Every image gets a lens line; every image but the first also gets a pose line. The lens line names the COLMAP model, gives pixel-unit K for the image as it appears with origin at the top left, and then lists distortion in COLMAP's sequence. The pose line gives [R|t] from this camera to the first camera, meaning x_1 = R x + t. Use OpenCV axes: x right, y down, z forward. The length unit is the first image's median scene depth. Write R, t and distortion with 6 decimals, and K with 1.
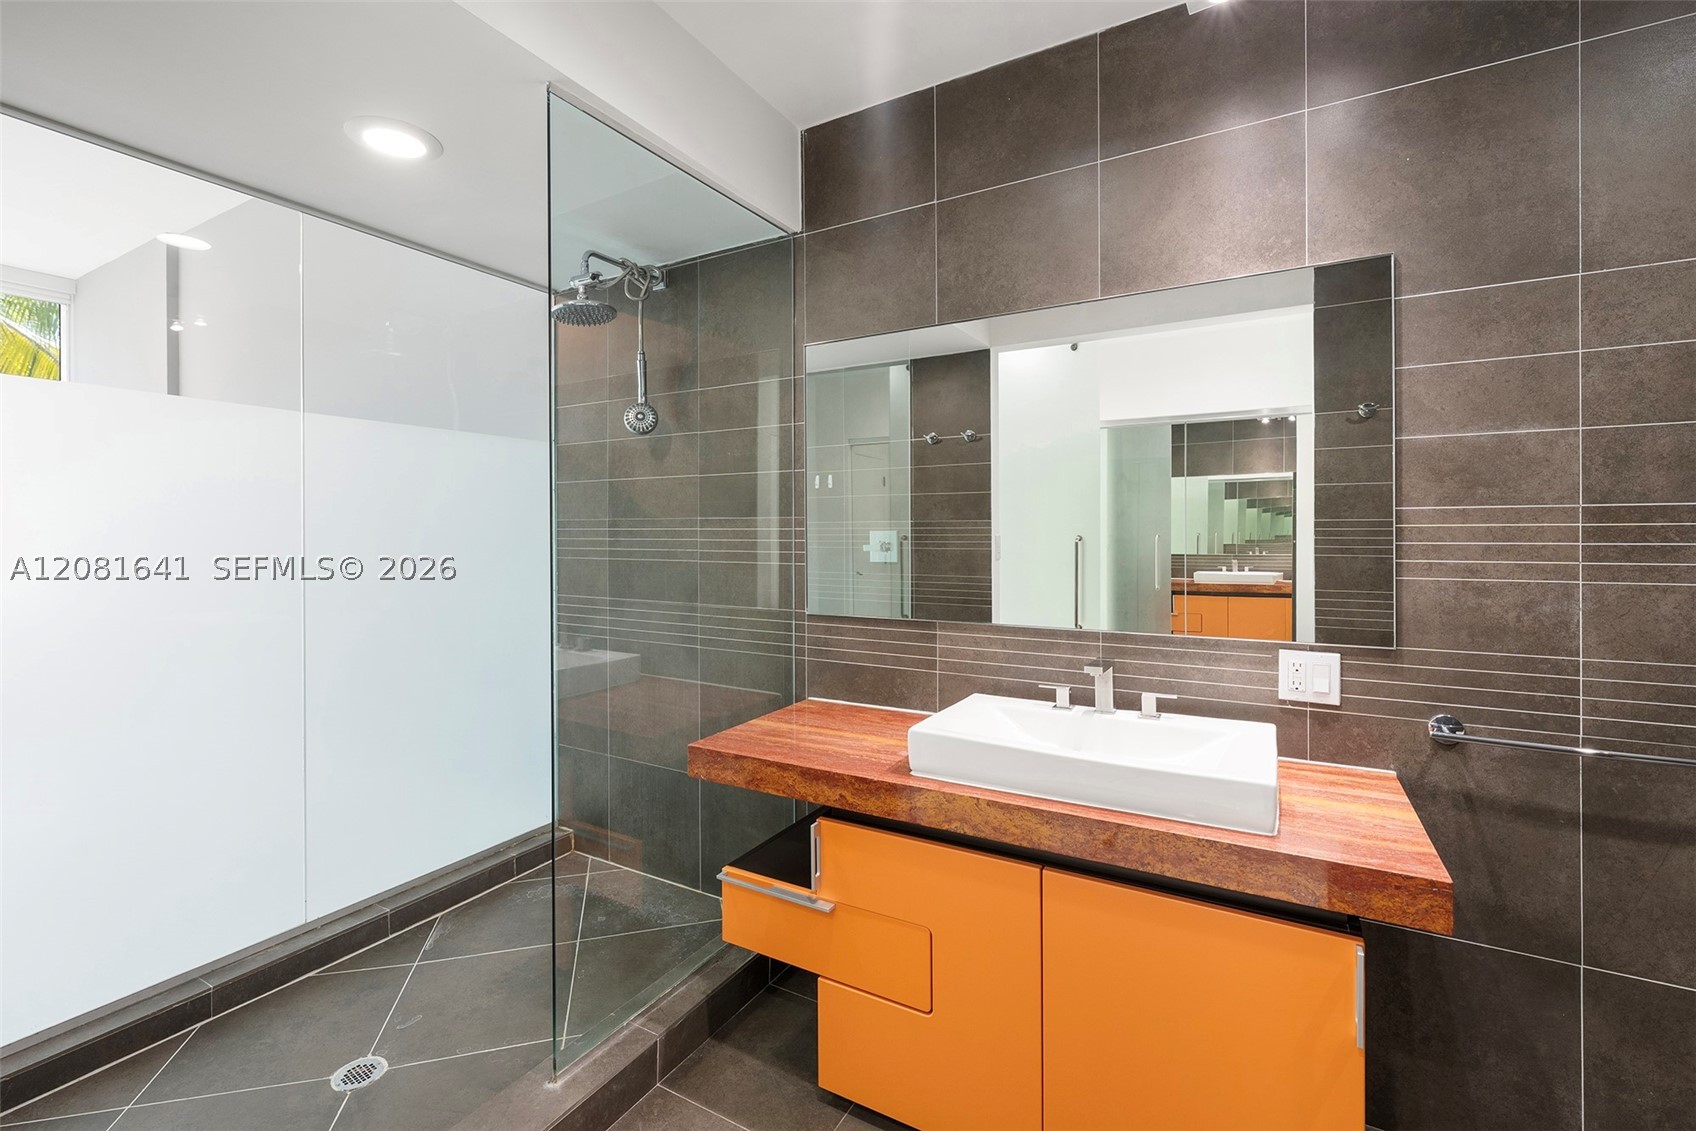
lens RADIAL K [[742.2, 0, 814.0], [0, 742.2, 529.8], [0, 0, 1]] dist [0.001119, -0.000208]
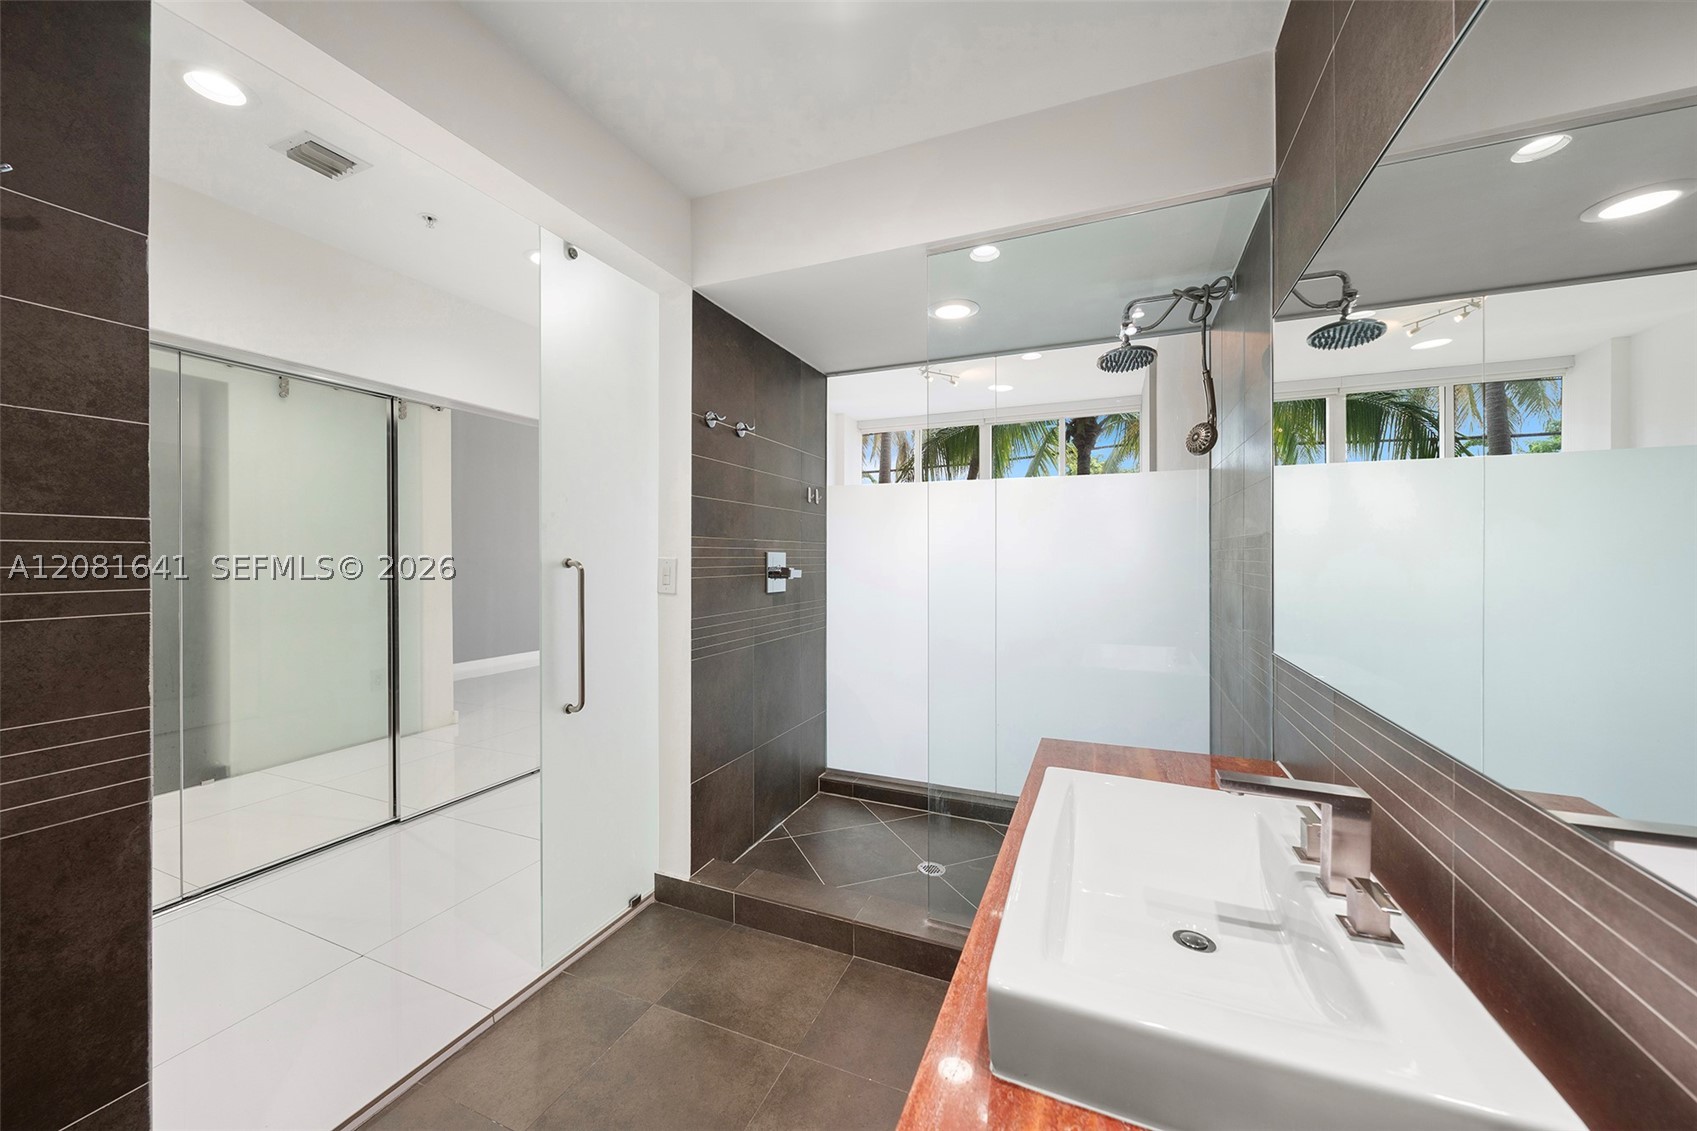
lens RADIAL K [[622.2, 0, 835.9], [0, 622.2, 554.5], [0, 0, 1]] dist [0.000971, 0.000069]
pose [[0.133033, -0.000913, -0.991111, 0.878944], [0.002508, 0.999997, -0.000584, 0.009921], [0.991108, -0.002408, 0.133035, 0.669443]]
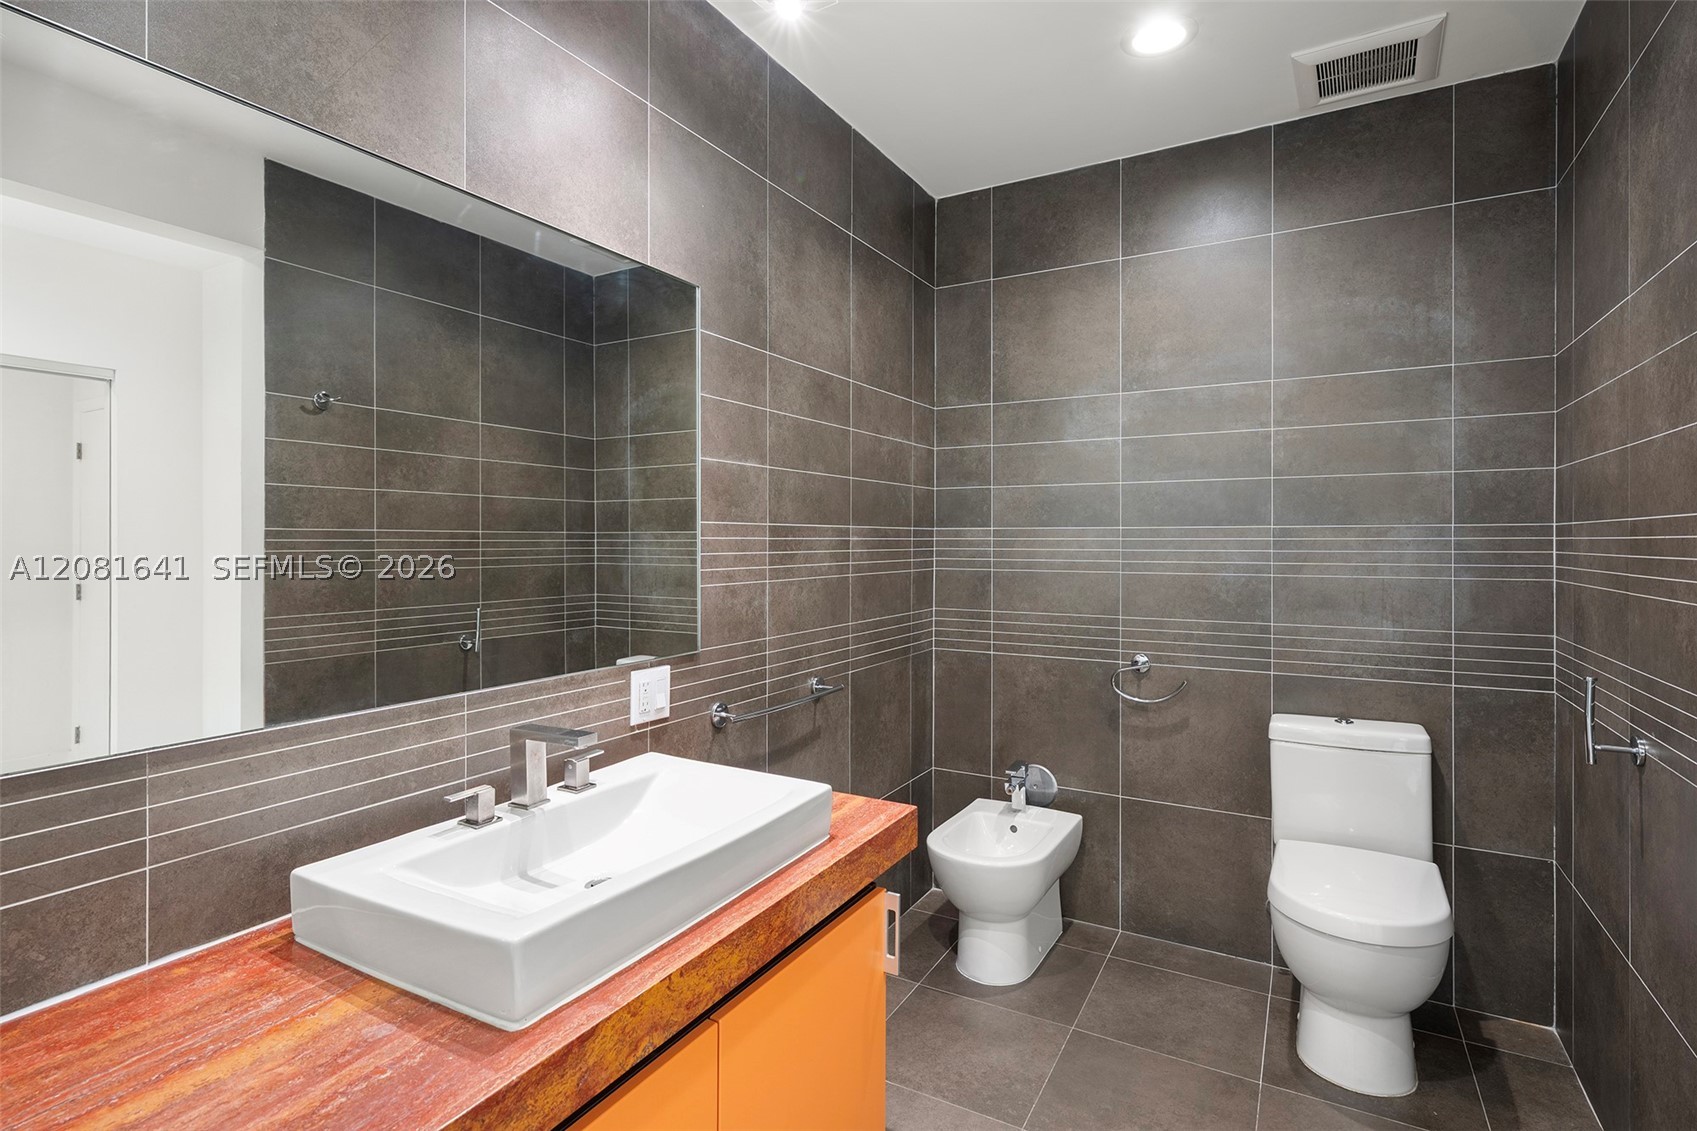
lens RADIAL K [[846.9, 0, 842.8], [0, 846.9, 542.8], [0, 0, 1]] dist [-0.000863, -0.000103]
pose [[-0.033038, 0.001213, 0.999453, -0.457957], [-0.002830, 0.999995, -0.001307, 0.002152], [-0.999450, -0.002872, -0.033034, 0.825798]]
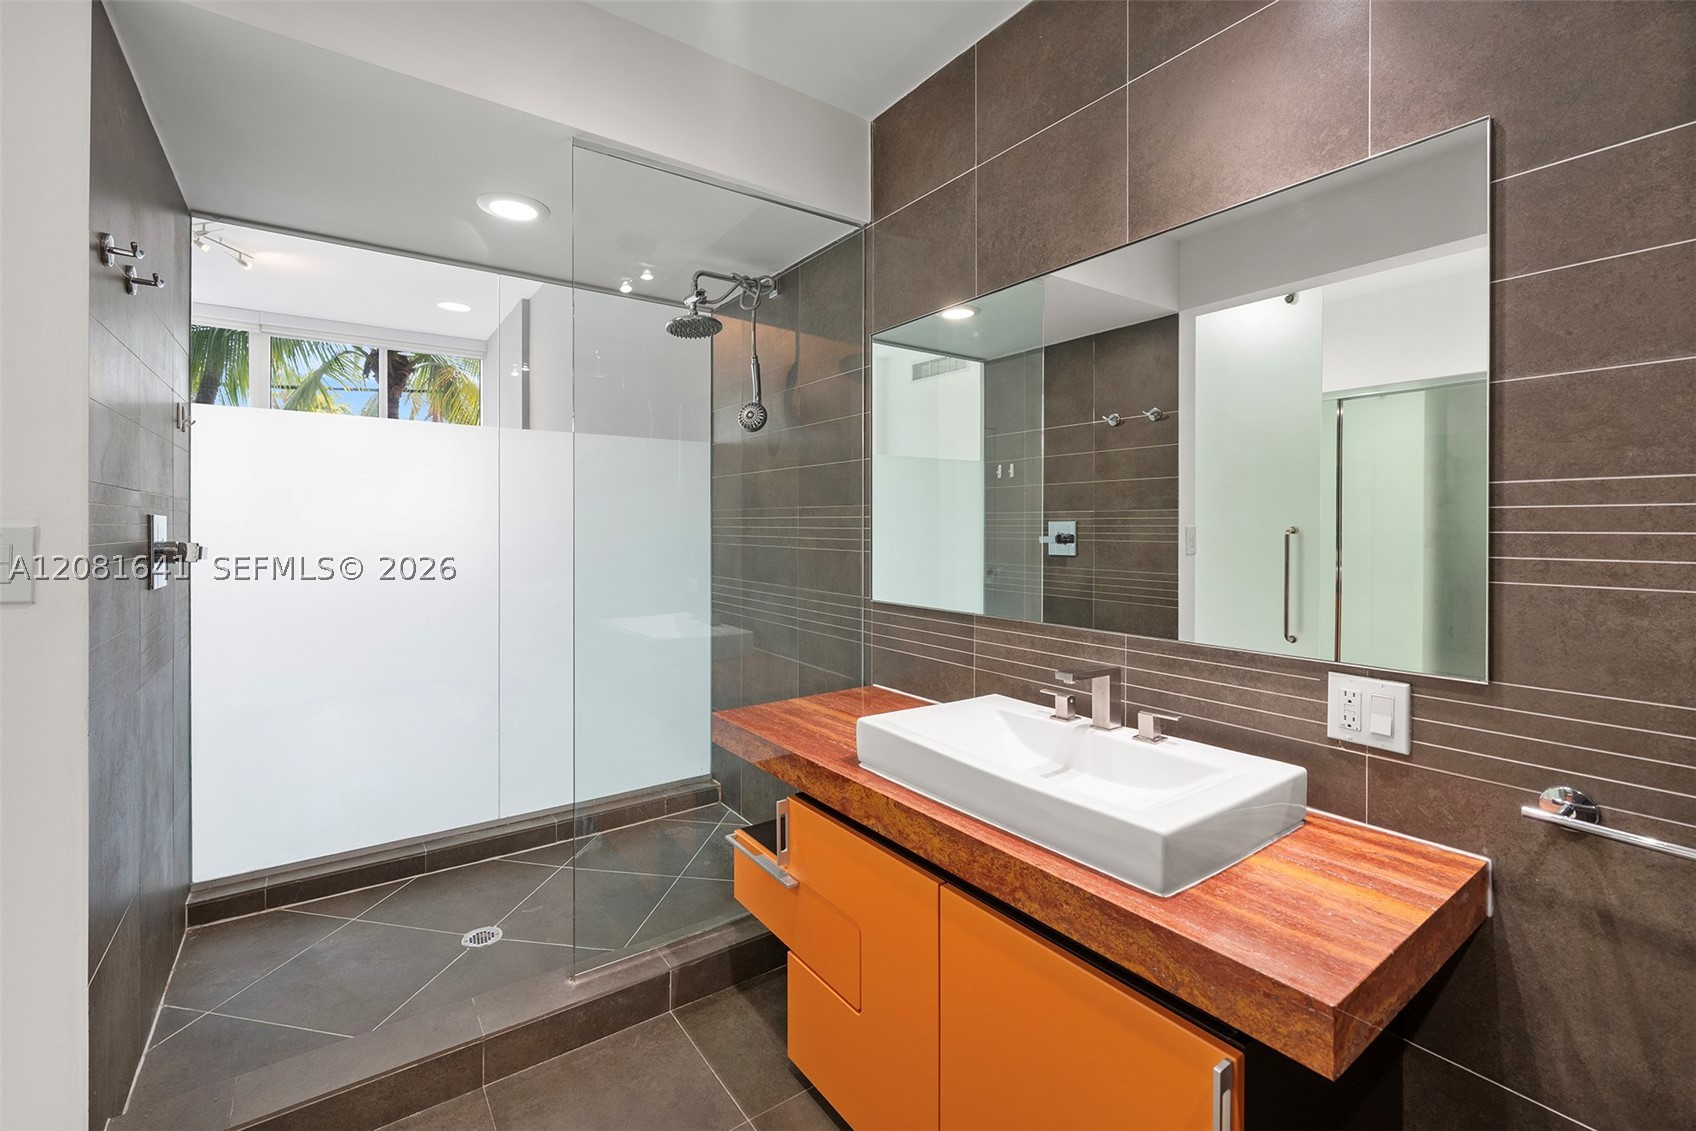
lens RADIAL K [[717.2, 0, 813.7], [0, 717.2, 526.4], [0, 0, 1]] dist [0.000403, 0.000367]
pose [[0.909465, 0.004653, -0.415754, 0.481939], [-0.002912, 0.999984, 0.004822, 0.010882], [0.415770, -0.003175, 0.909464, 0.120734]]
